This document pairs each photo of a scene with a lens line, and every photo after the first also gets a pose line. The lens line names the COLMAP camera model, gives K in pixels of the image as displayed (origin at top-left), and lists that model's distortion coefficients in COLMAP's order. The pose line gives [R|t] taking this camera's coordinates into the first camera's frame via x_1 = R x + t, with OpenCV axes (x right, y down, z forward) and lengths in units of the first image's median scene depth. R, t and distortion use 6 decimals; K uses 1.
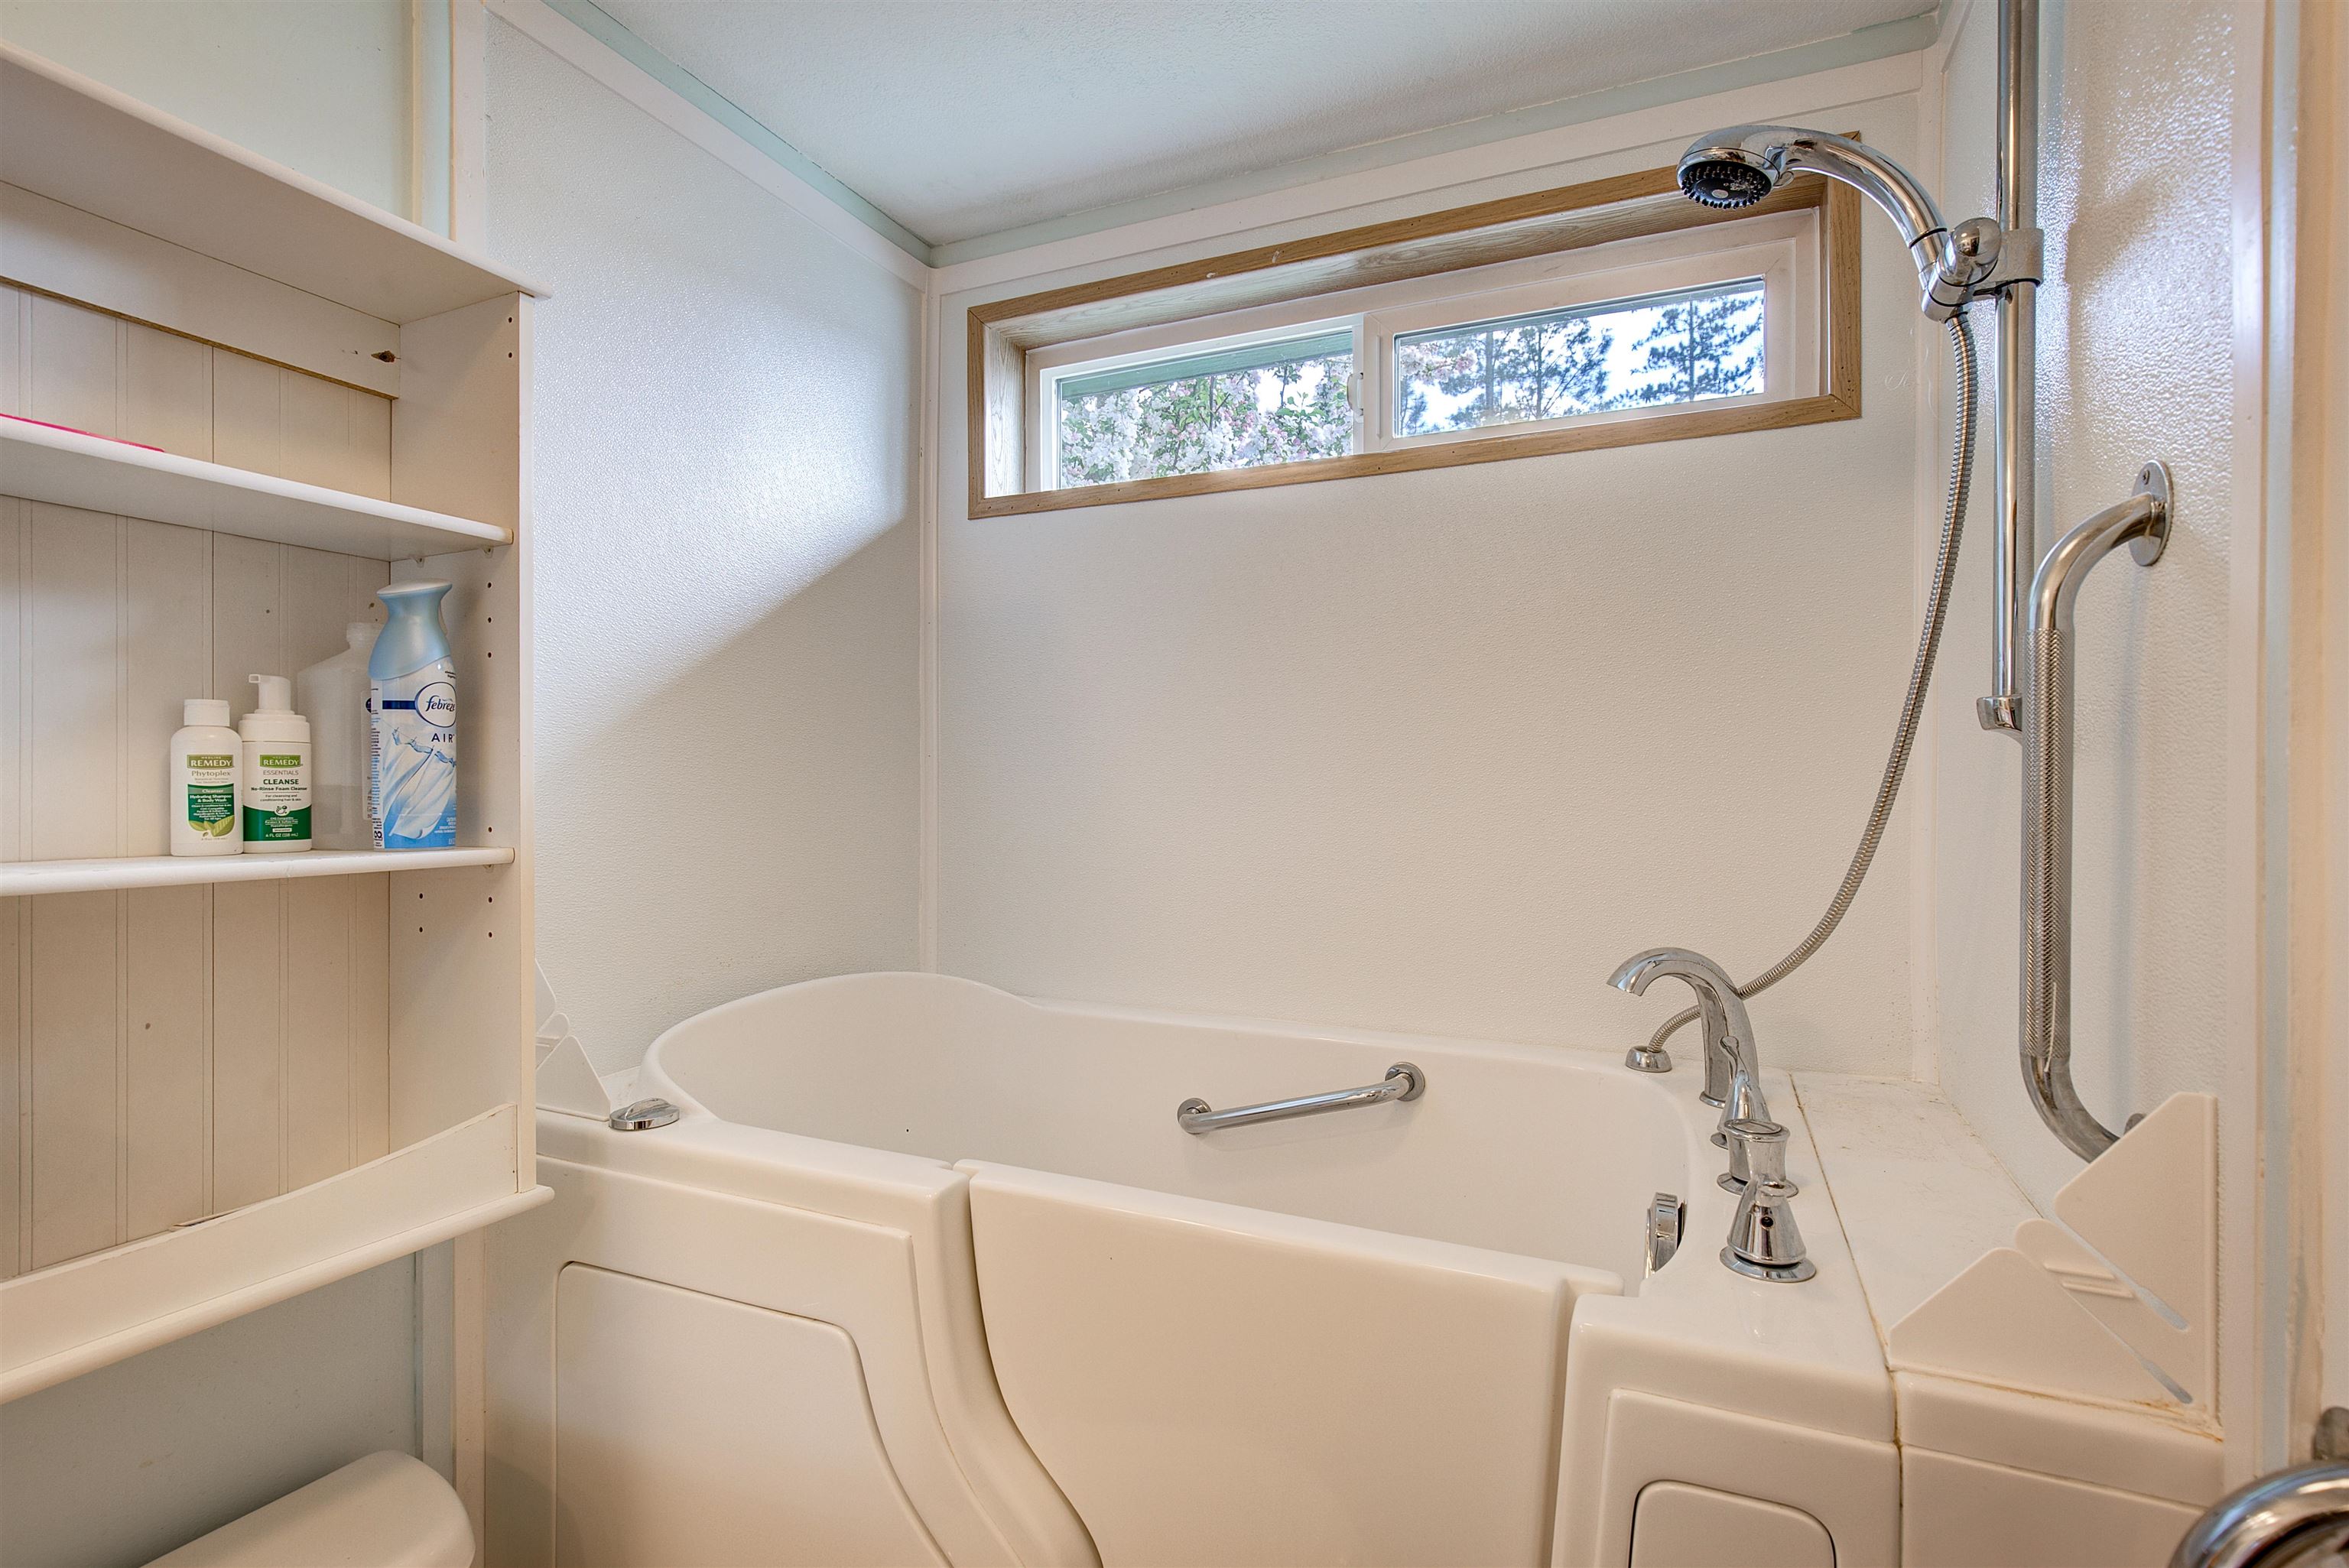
lens RADIAL K [[1075.8, 0, 1169.1], [0, 1075.8, 780.8], [0, 0, 1]] dist [-0.008348, 0.004085]
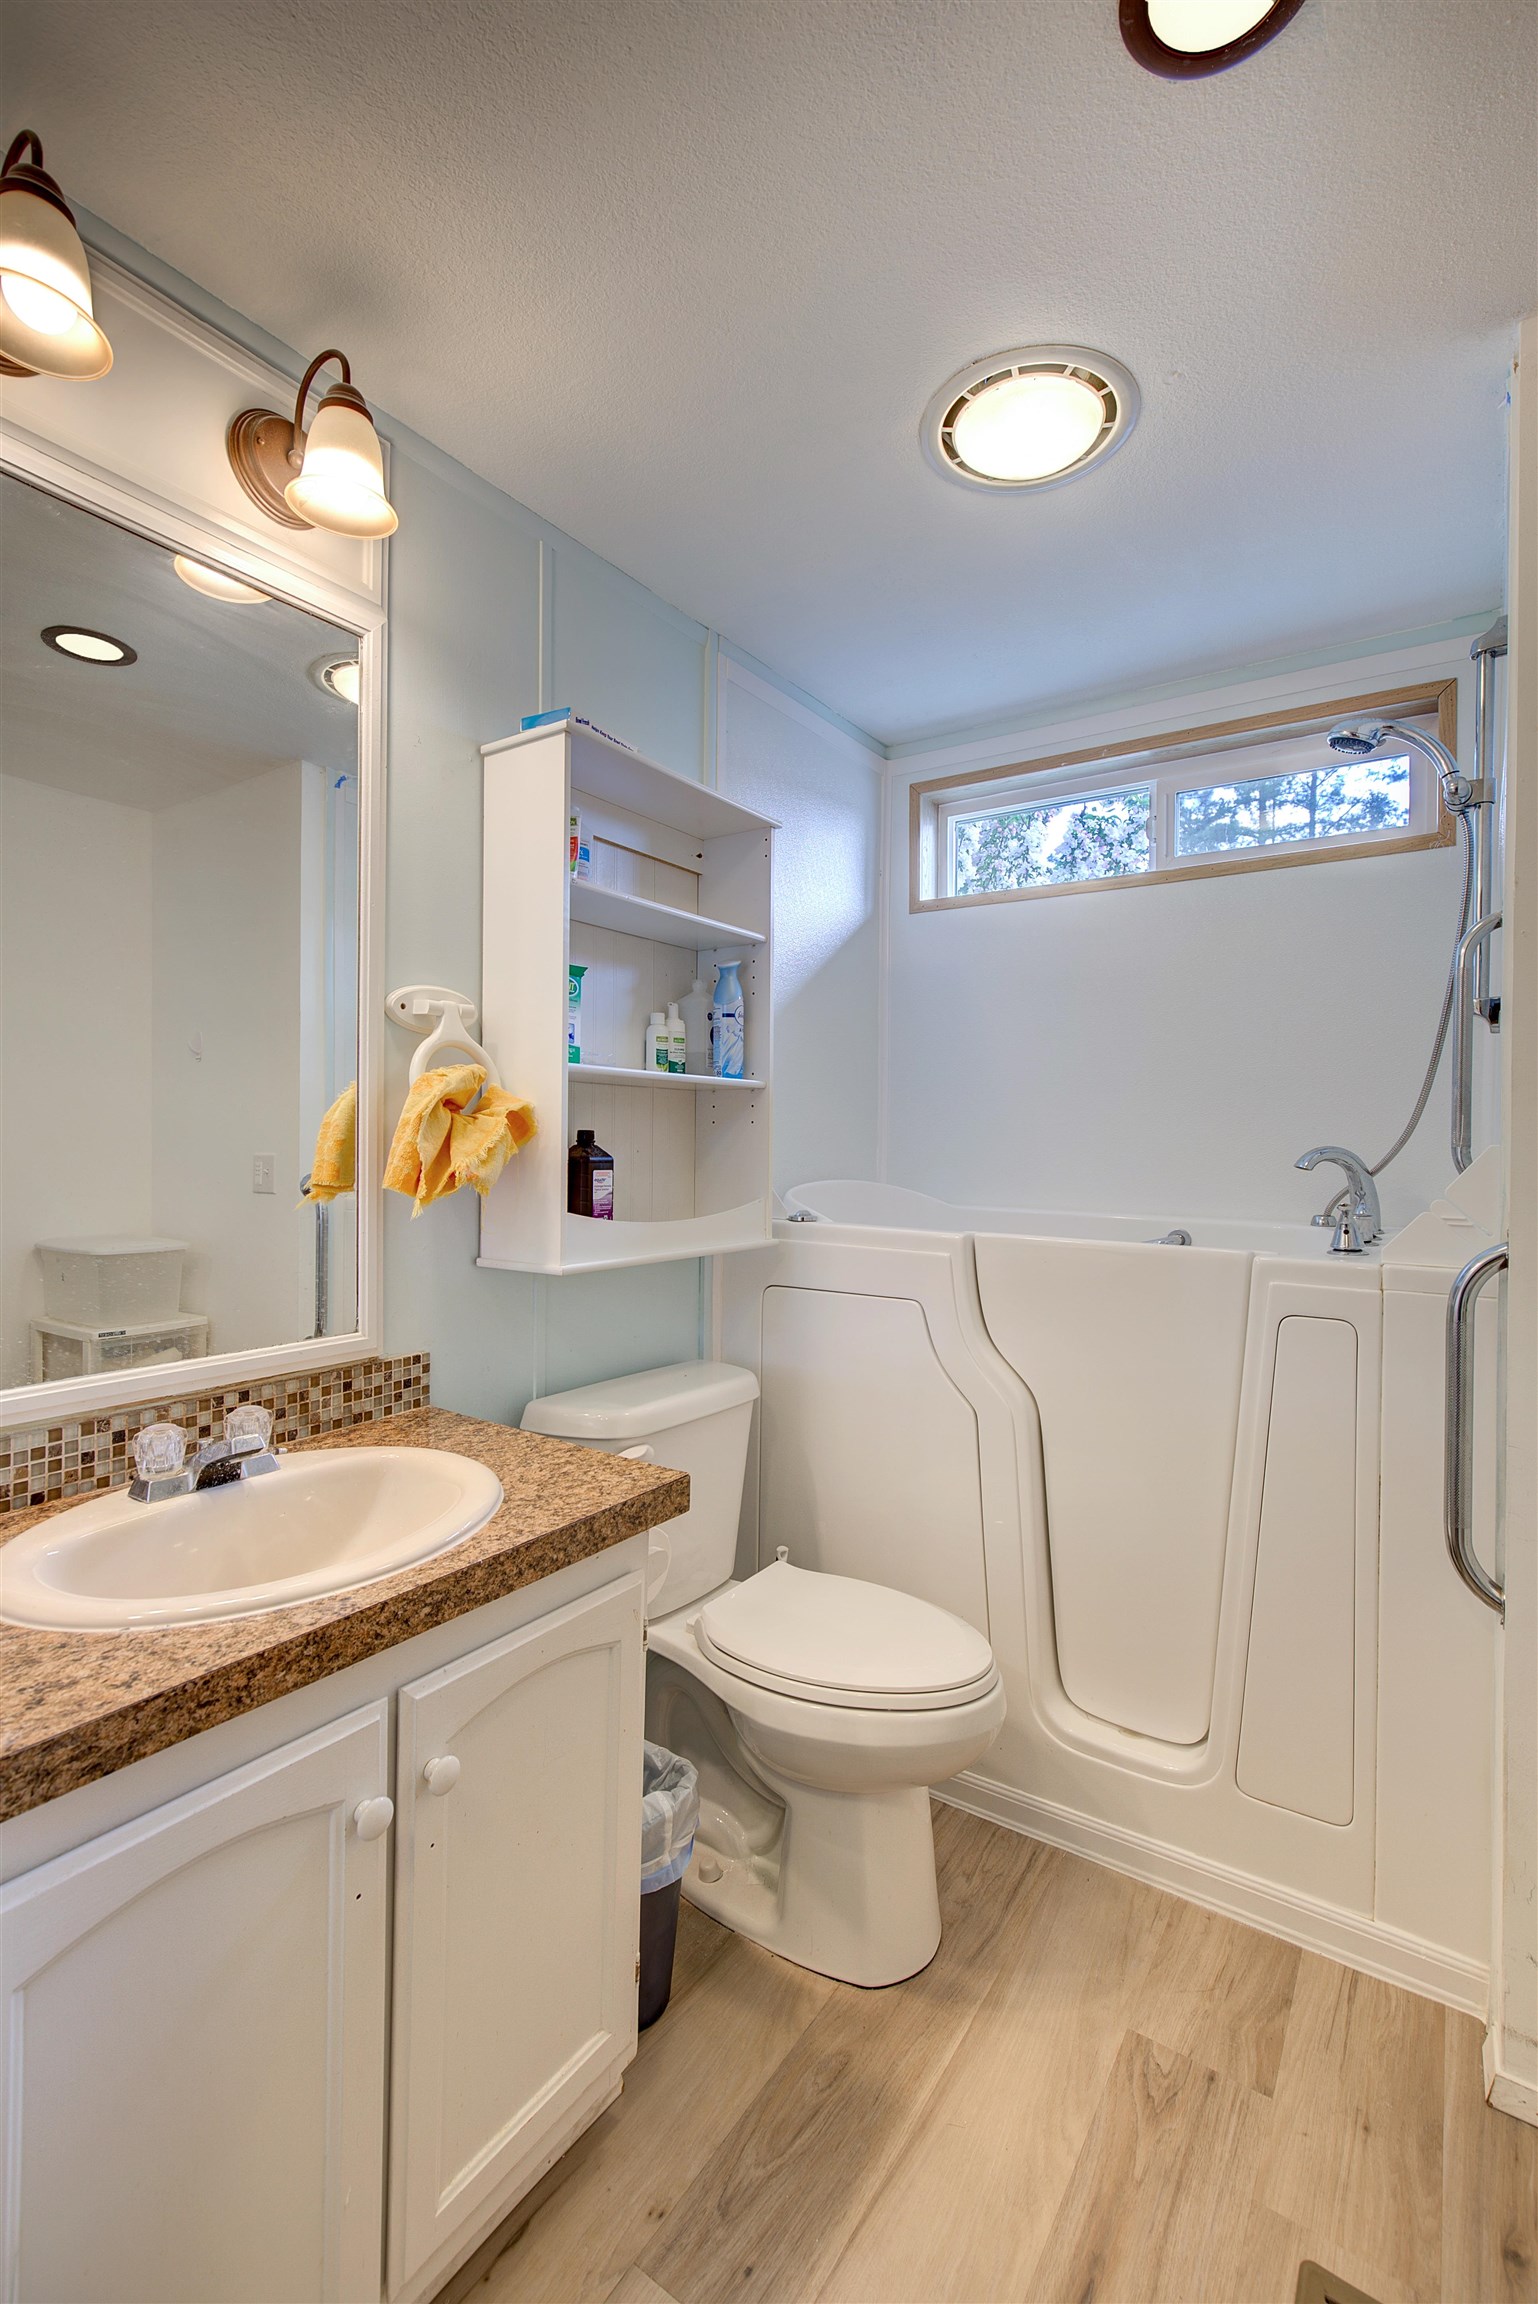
lens RADIAL K [[1055.3, 0, 808.2], [0, 1055.3, 1172.1], [0, 0, 1]] dist [-0.008348, 0.004085]
pose [[0.993258, 0.004760, -0.115829, -0.239933], [-0.000826, 0.999422, 0.033989, 0.154793], [0.115924, -0.033664, 0.992688, -1.010925]]
